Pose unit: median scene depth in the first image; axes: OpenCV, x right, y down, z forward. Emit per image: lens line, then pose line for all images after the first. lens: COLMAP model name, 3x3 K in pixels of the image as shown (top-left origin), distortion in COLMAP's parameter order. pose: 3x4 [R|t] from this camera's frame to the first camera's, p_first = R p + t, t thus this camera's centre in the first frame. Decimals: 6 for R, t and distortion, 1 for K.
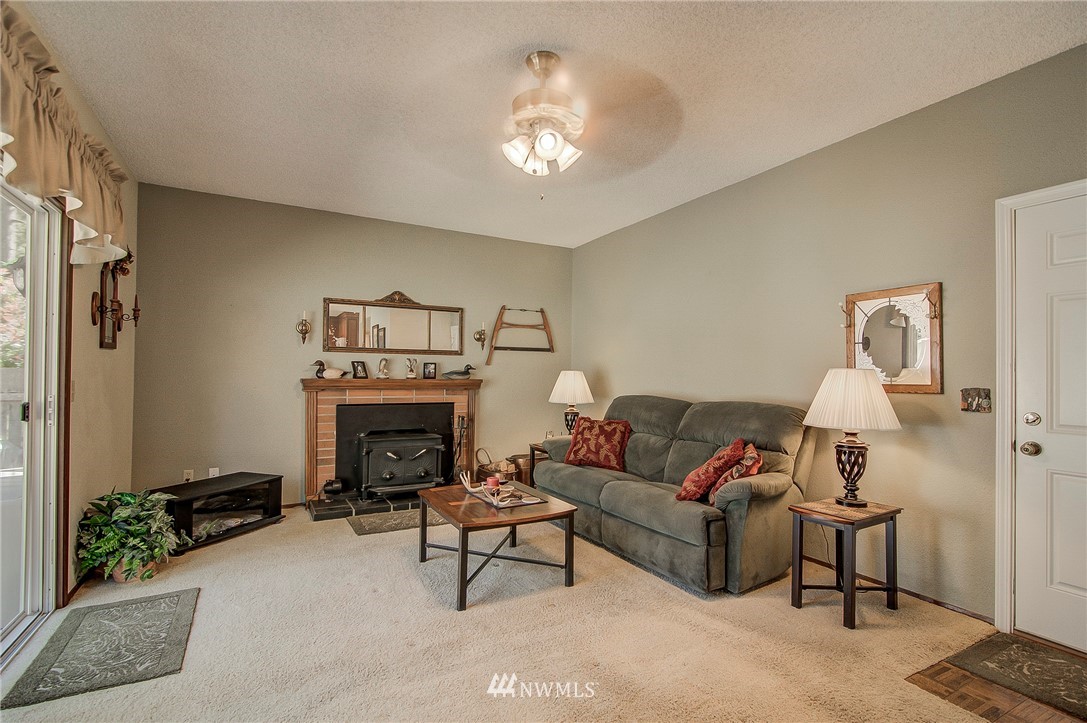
lens RADIAL K [[512.2, 0, 537.3], [0, 512.2, 366.8], [0, 0, 1]] dist [0.014815, -0.007651]
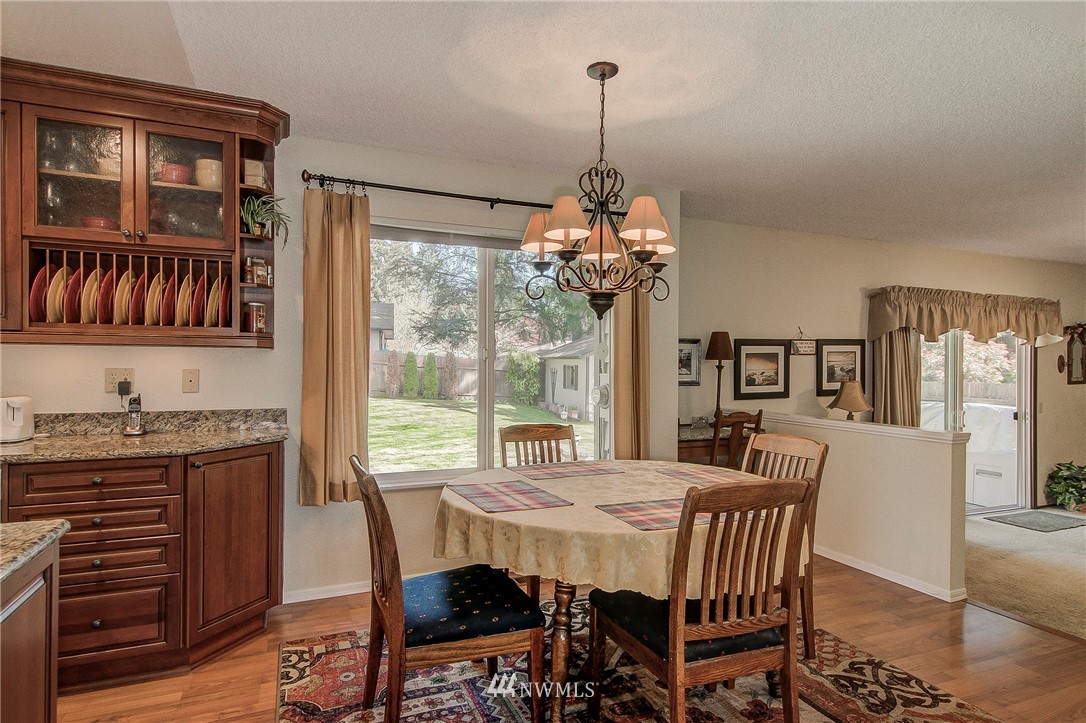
lens RADIAL K [[601.2, 0, 534.4], [0, 601.2, 369.7], [0, 0, 1]] dist [0.019930, -0.002285]
pose [[-0.100667, -0.002477, -0.994917, 0.995904], [0.009554, 0.999948, -0.003456, -0.067395], [0.994874, -0.009853, -0.100638, -0.440840]]
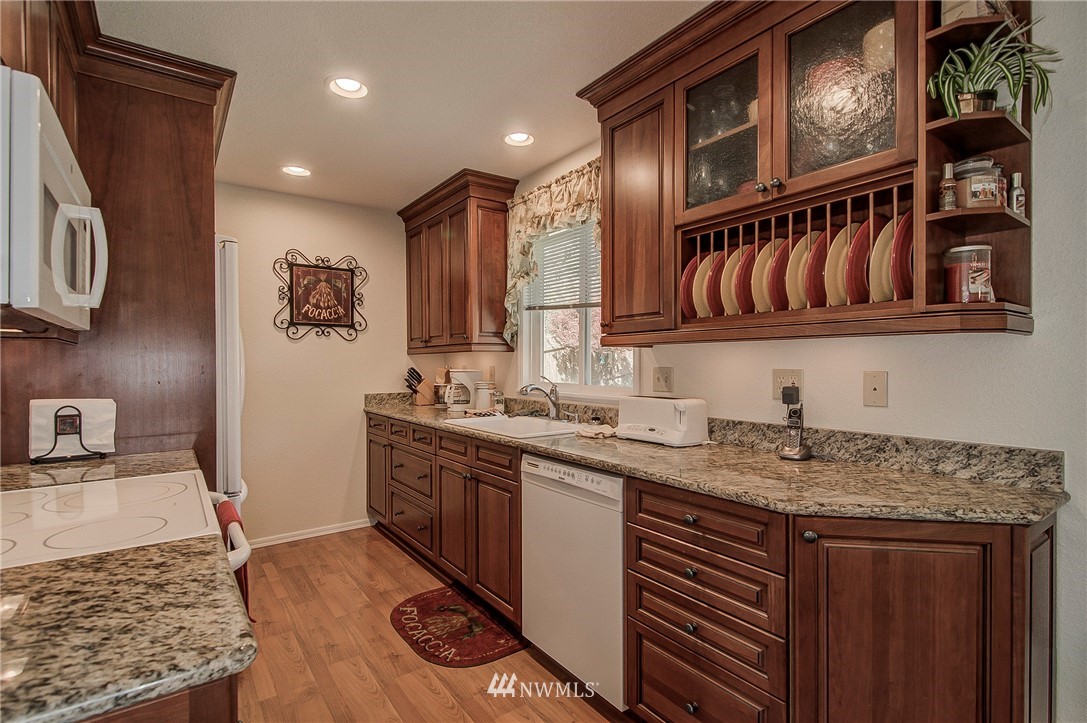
lens RADIAL K [[512.2, 0, 538.6], [0, 512.2, 367.2], [0, 0, 1]] dist [0.014815, -0.007651]
pose [[-0.991047, -0.002128, -0.133498, 0.675167], [-0.001011, 0.999964, -0.008436, -0.073244], [0.133512, -0.008225, -0.991013, -0.542502]]
